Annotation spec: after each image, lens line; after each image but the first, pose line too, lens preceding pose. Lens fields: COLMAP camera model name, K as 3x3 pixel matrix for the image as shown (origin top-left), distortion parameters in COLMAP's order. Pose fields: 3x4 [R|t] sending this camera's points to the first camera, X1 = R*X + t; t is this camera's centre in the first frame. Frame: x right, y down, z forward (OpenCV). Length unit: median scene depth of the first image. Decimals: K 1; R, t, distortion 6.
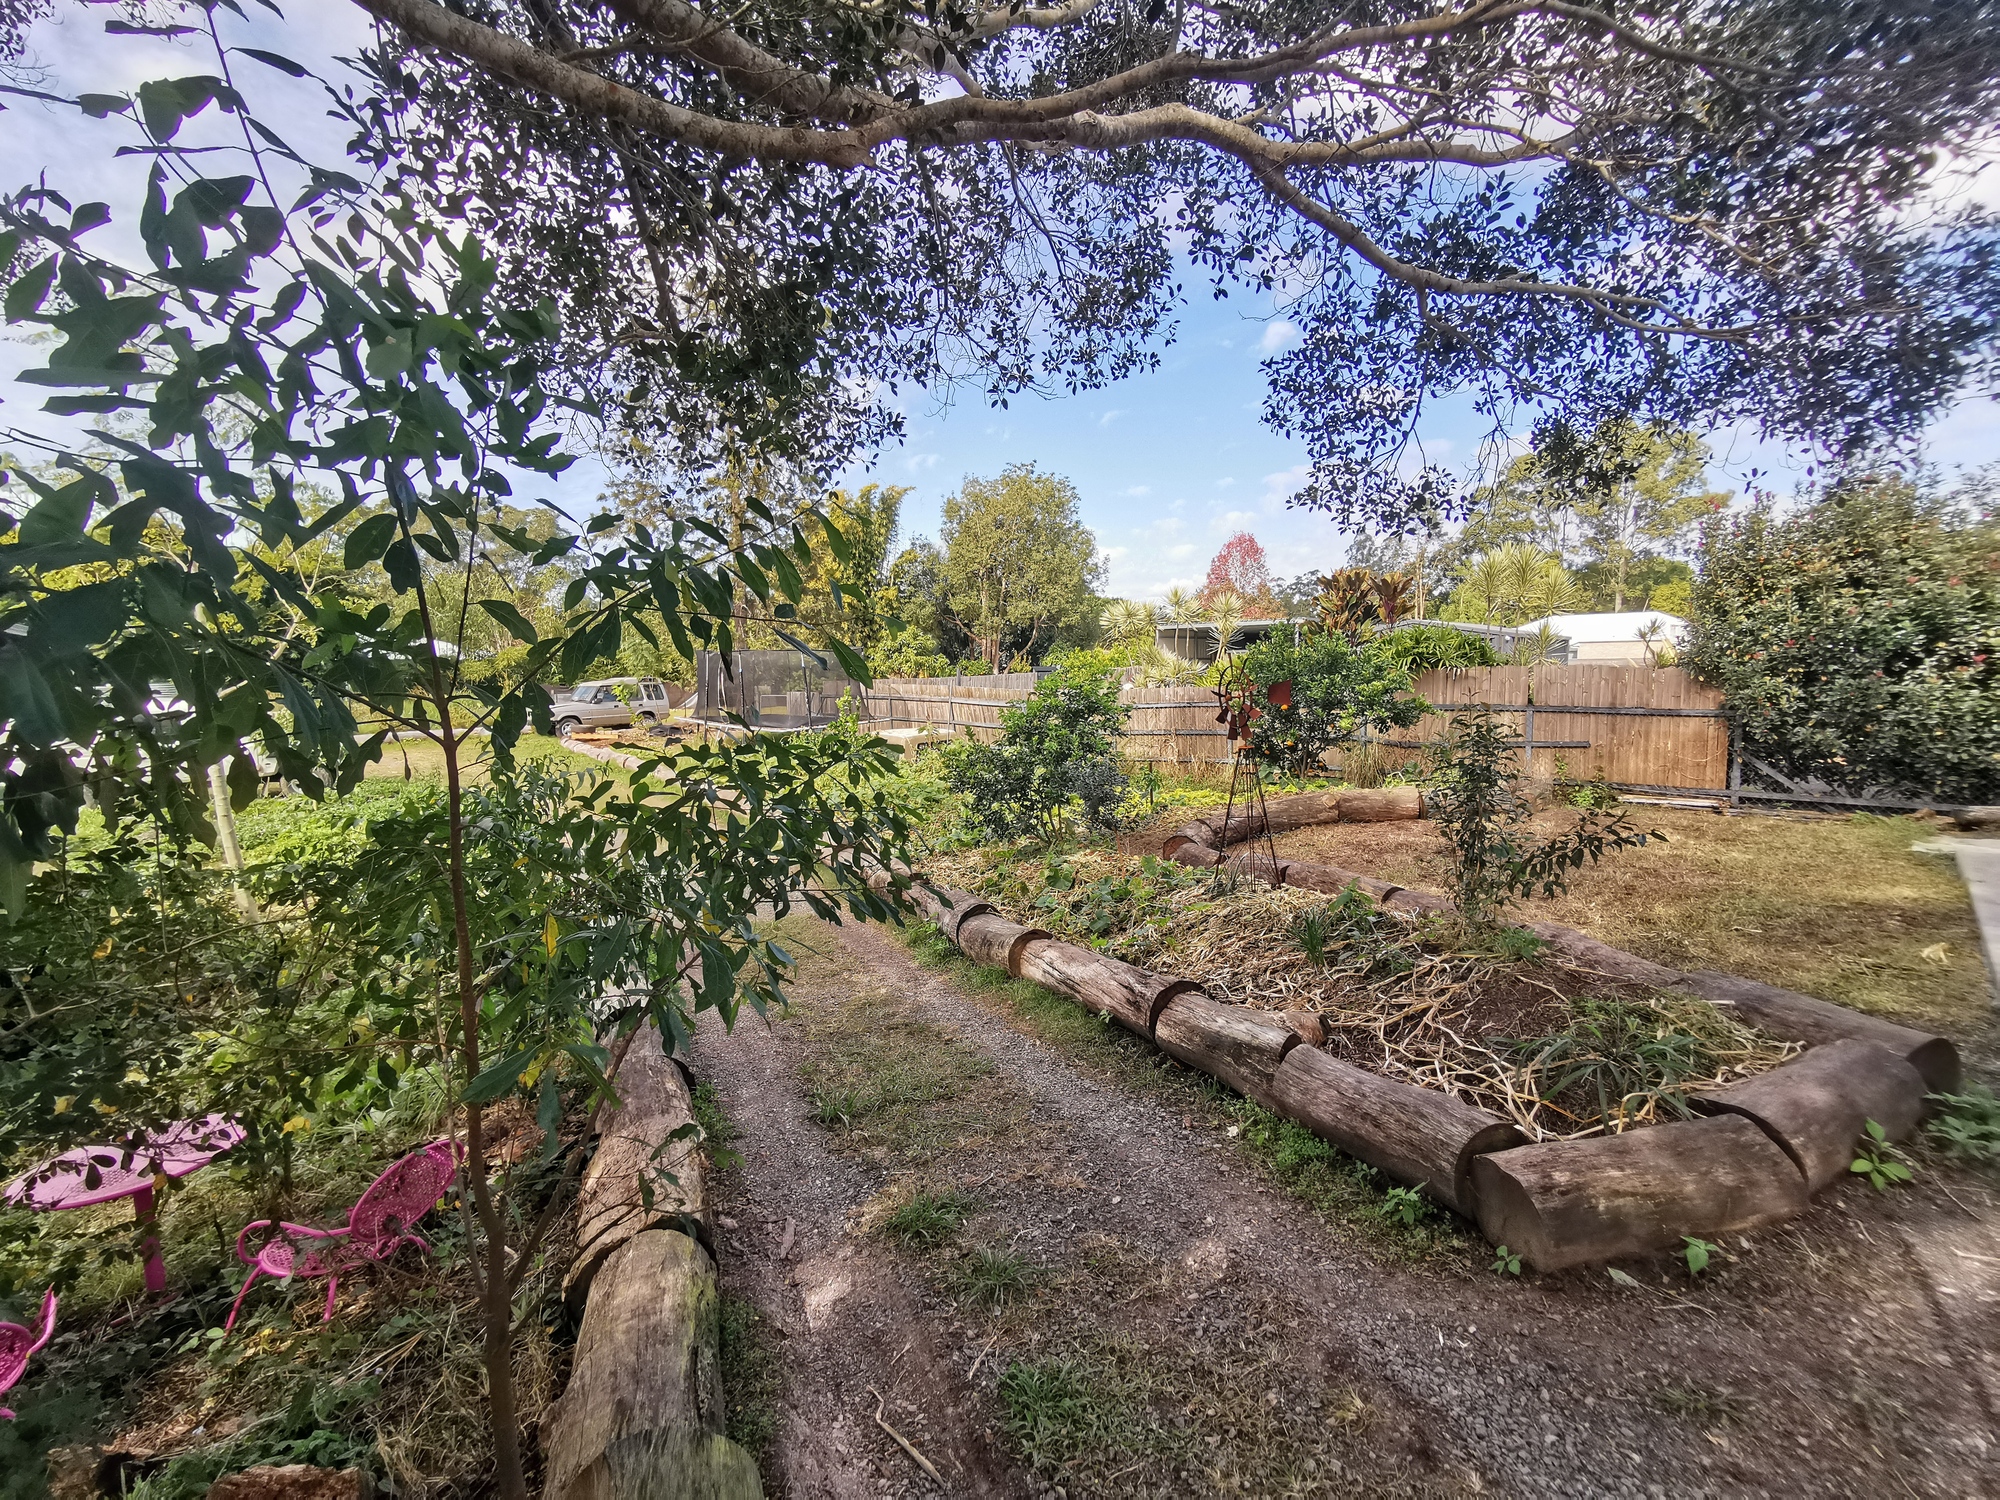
lens RADIAL K [[916.0, 0, 1000.0], [0, 916.0, 750.0], [0, 0, 1]] dist [0.000590, 0.000218]
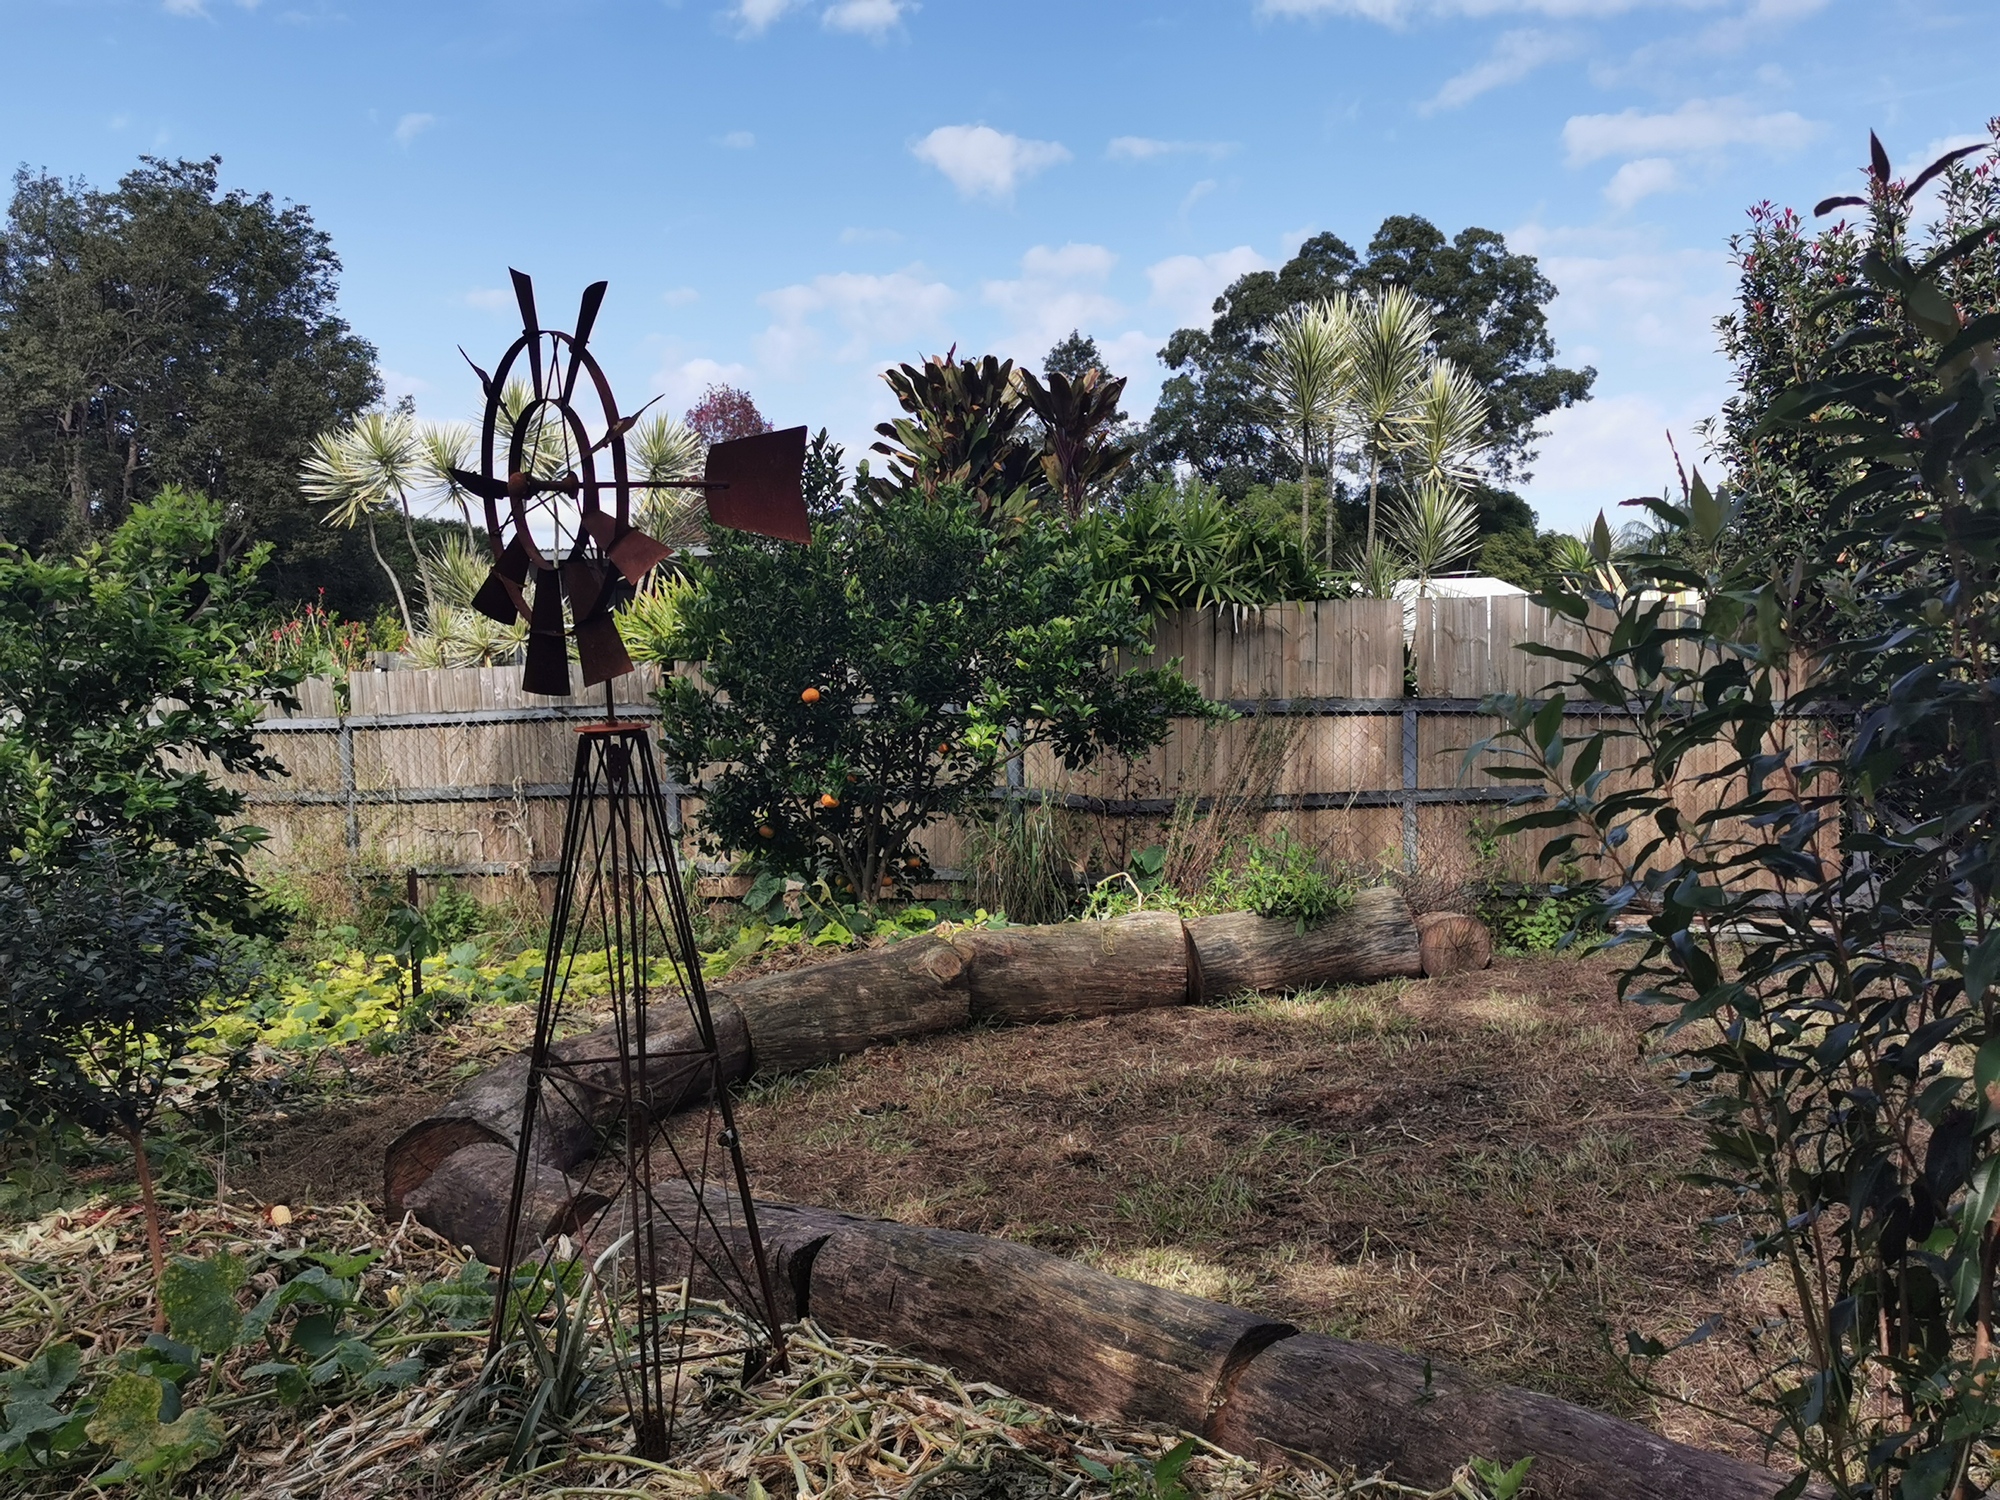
lens RADIAL K [[1975.4, 0, 1000.0], [0, 1975.4, 750.0], [0, 0, 1]] dist [0.020125, 0.008608]
pose [[0.925534, -0.005756, 0.378621, 0.091976], [0.028693, 0.998076, -0.054967, 0.015362], [-0.377576, 0.061738, 0.923918, 0.279137]]
